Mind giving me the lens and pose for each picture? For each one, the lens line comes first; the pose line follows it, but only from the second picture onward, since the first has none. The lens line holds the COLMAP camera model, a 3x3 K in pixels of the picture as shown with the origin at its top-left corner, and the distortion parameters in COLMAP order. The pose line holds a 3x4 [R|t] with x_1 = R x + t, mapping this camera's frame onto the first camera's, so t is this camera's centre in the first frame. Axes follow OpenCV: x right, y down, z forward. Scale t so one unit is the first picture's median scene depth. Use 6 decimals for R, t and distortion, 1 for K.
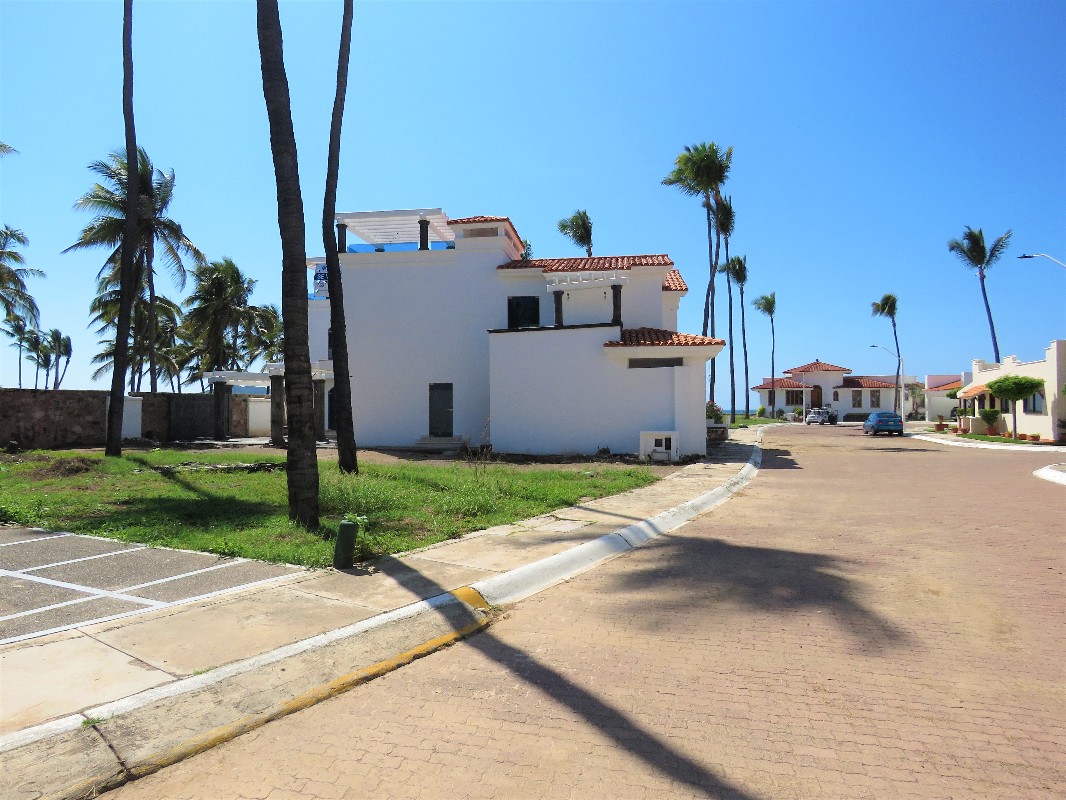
lens RADIAL K [[673.6, 0, 533.0], [0, 673.6, 400.0], [0, 0, 1]] dist [0.000040, 0.000126]
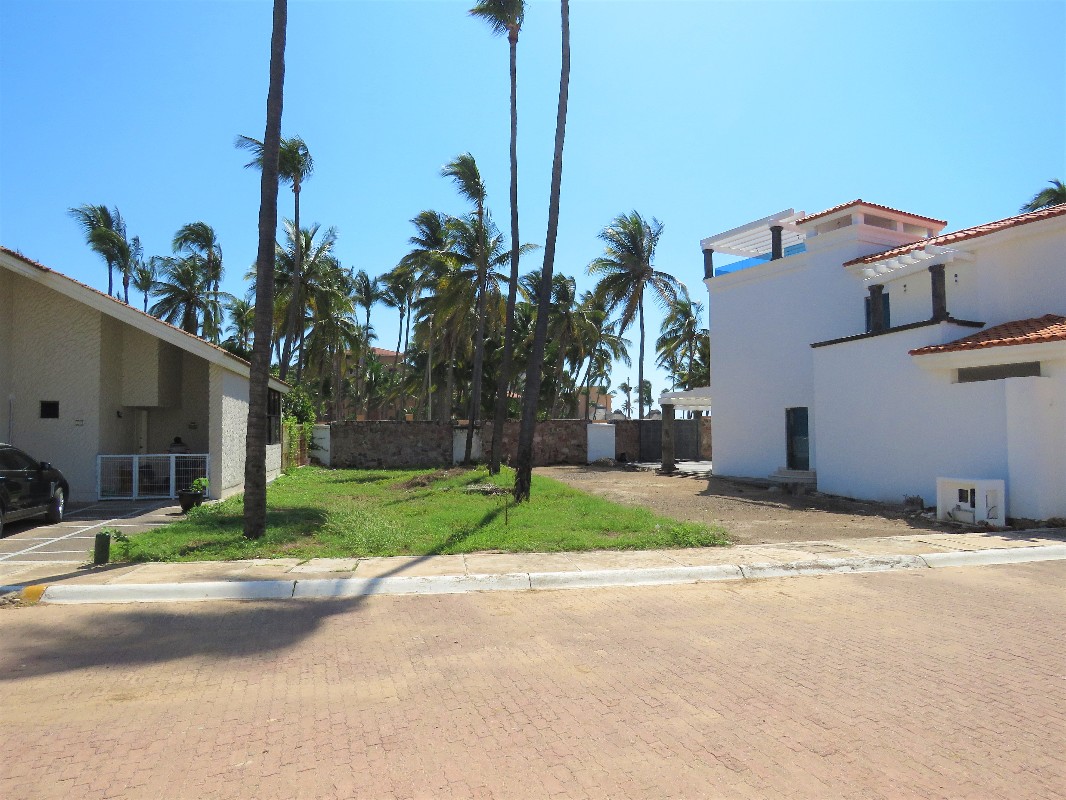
lens RADIAL K [[673.6, 0, 533.0], [0, 673.6, 400.0], [0, 0, 1]] dist [0.000040, 0.000126]
pose [[0.639015, -0.037517, -0.768279, 0.314364], [0.017374, 0.999259, -0.034345, -0.010913], [0.768998, 0.008599, 0.639193, 0.185146]]
